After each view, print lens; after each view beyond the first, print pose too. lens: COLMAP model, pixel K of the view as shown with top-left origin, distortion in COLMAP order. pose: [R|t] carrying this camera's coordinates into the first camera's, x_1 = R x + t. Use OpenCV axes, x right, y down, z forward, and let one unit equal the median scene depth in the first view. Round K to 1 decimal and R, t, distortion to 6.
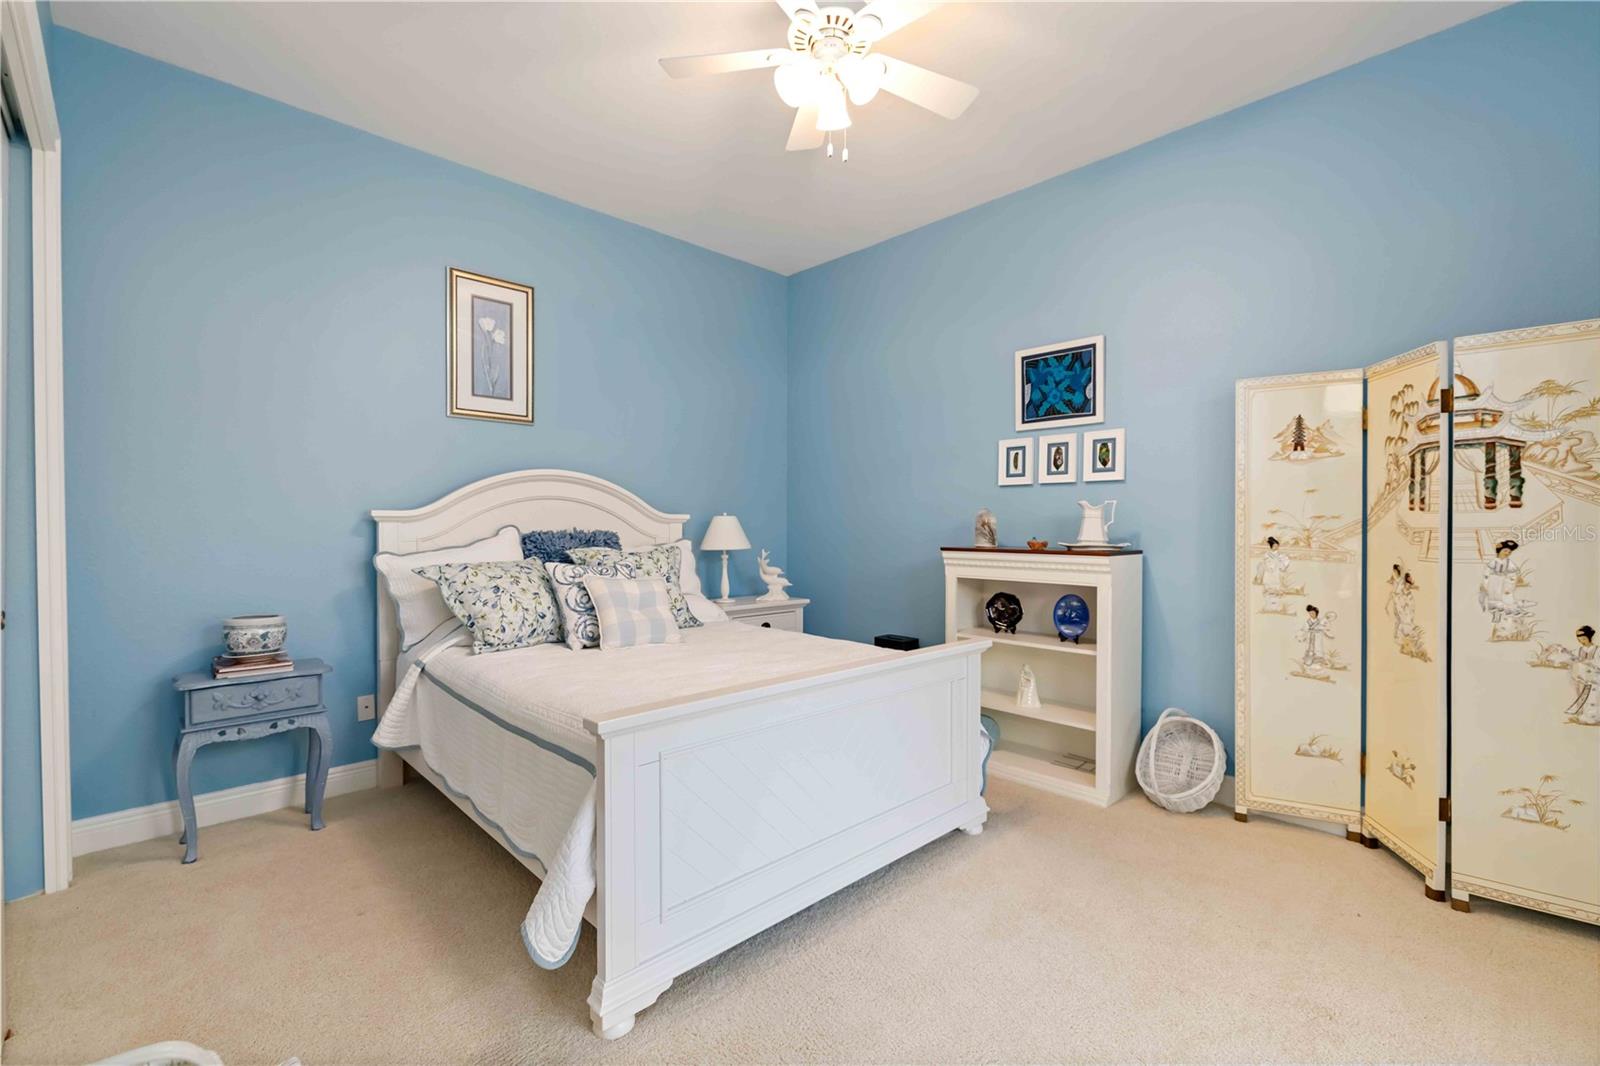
lens RADIAL K [[690.3, 0, 803.6], [0, 690.3, 532.4], [0, 0, 1]] dist [0.000562, 0.000149]
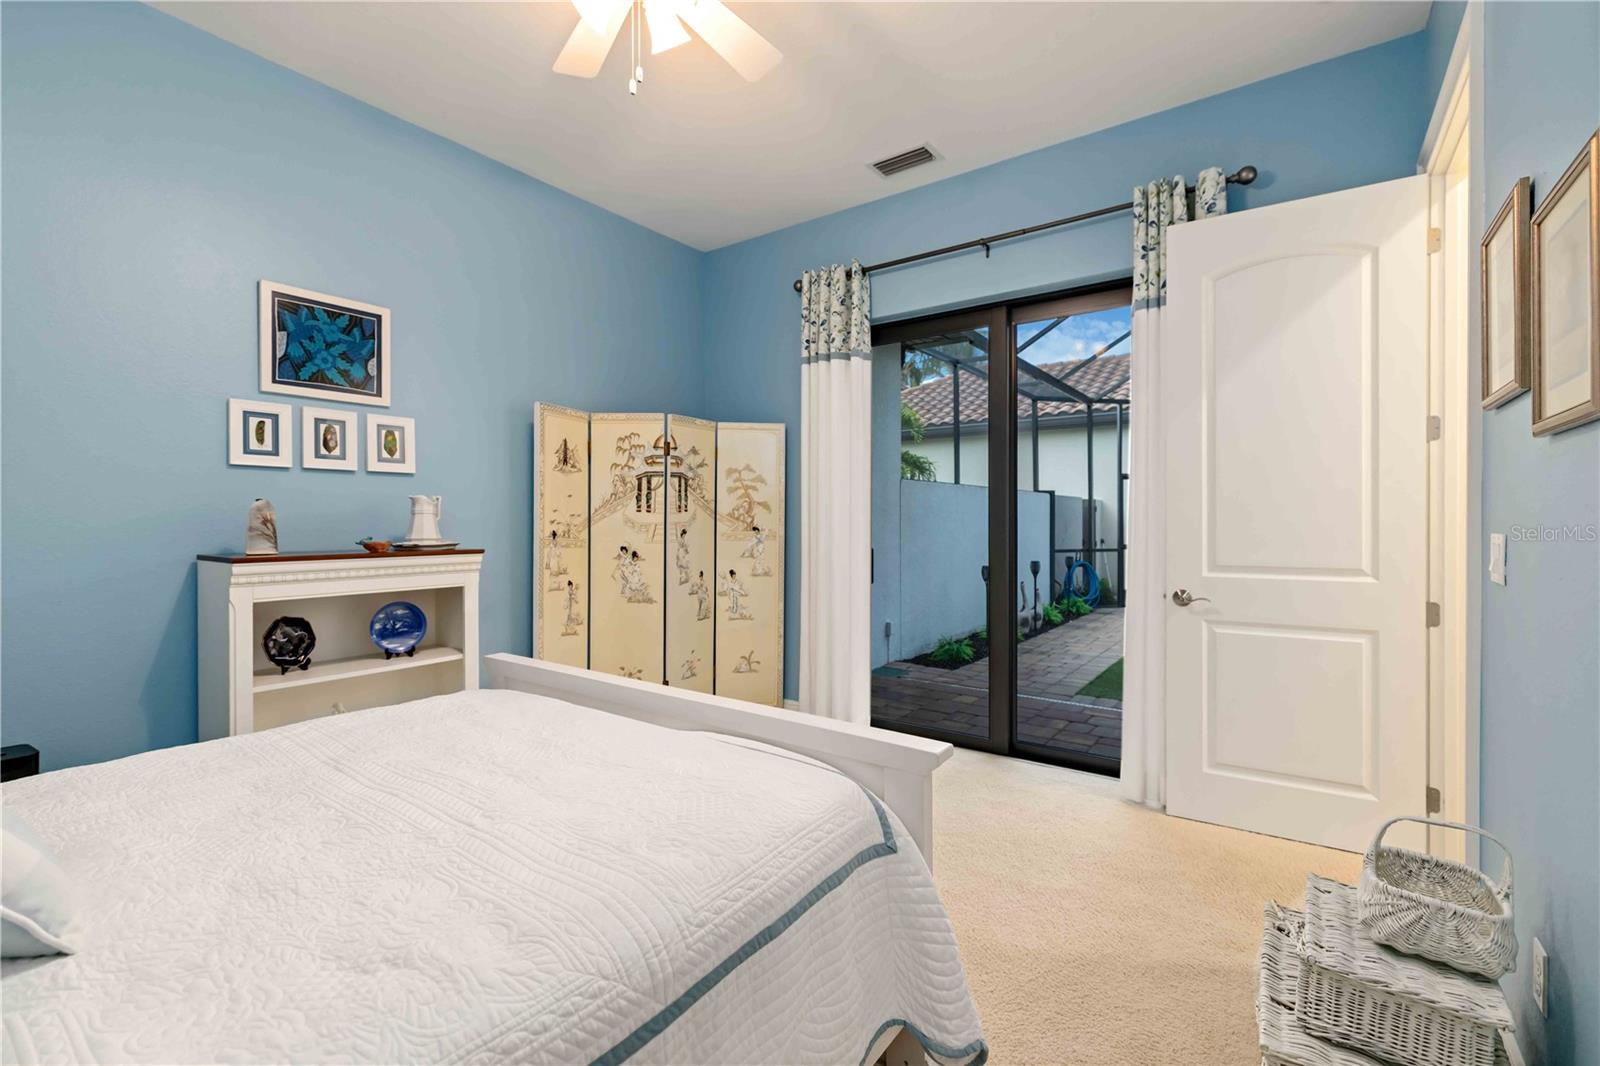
lens RADIAL K [[690.3, 0, 803.6], [0, 690.3, 532.4], [0, 0, 1]] dist [0.000562, 0.000149]
pose [[-0.171545, -0.016218, 0.985043, -0.562075], [0.014786, 0.999709, 0.019035, -0.006660], [-0.985065, 0.017831, -0.171255, 0.653857]]
